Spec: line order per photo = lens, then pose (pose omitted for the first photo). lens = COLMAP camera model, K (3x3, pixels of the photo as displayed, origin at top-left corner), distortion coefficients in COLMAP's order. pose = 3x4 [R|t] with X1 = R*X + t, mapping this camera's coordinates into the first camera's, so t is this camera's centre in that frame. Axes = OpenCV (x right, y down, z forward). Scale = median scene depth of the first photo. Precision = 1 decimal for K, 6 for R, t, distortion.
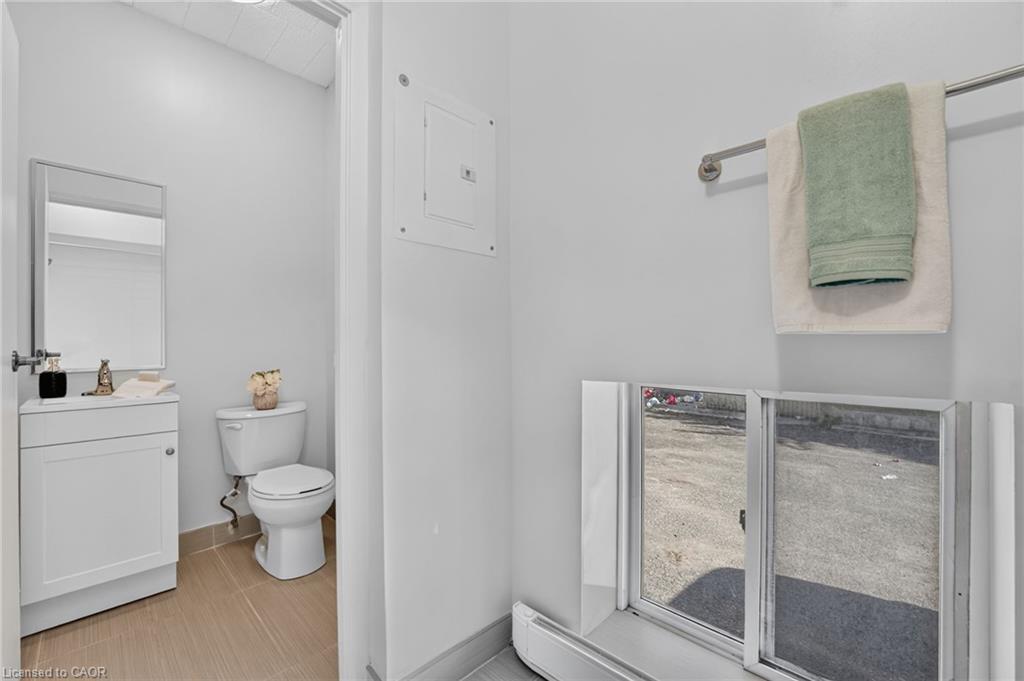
lens RADIAL K [[431.5, 0, 512.0], [0, 431.5, 340.5], [0, 0, 1]] dist [-0.021093, 0.000205]
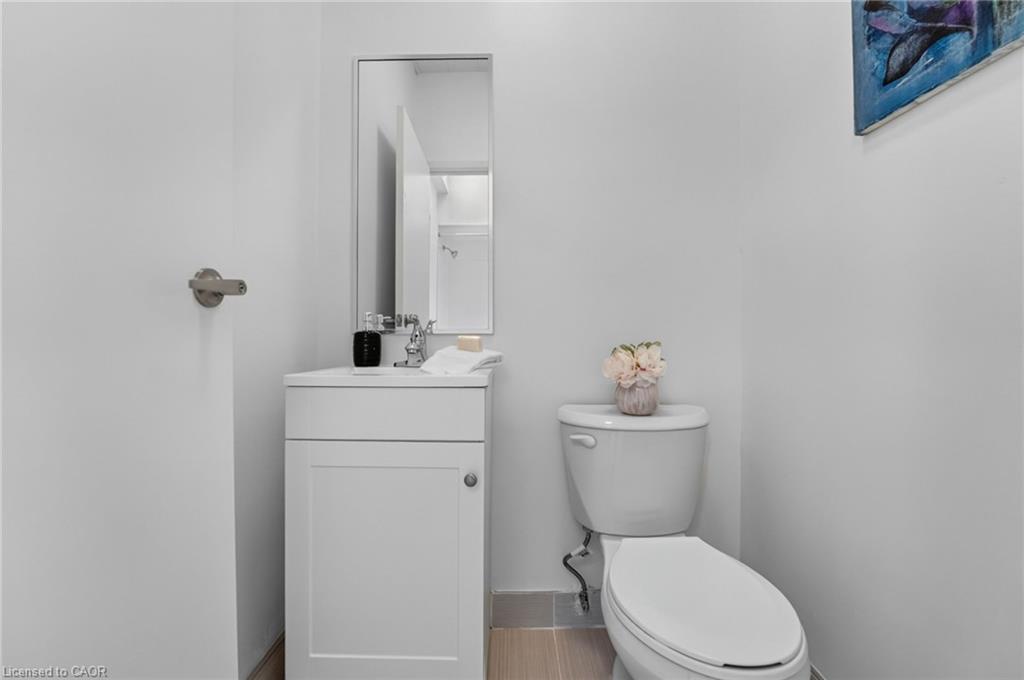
lens RADIAL K [[417.8, 0, 501.7], [0, 417.8, 337.0], [0, 0, 1]] dist [-0.012218, 0.000248]
pose [[0.685950, 0.002458, -0.727645, -0.324258], [-0.004035, 0.999992, -0.000425, 0.067408], [0.727638, 0.003228, 0.685954, 0.542368]]
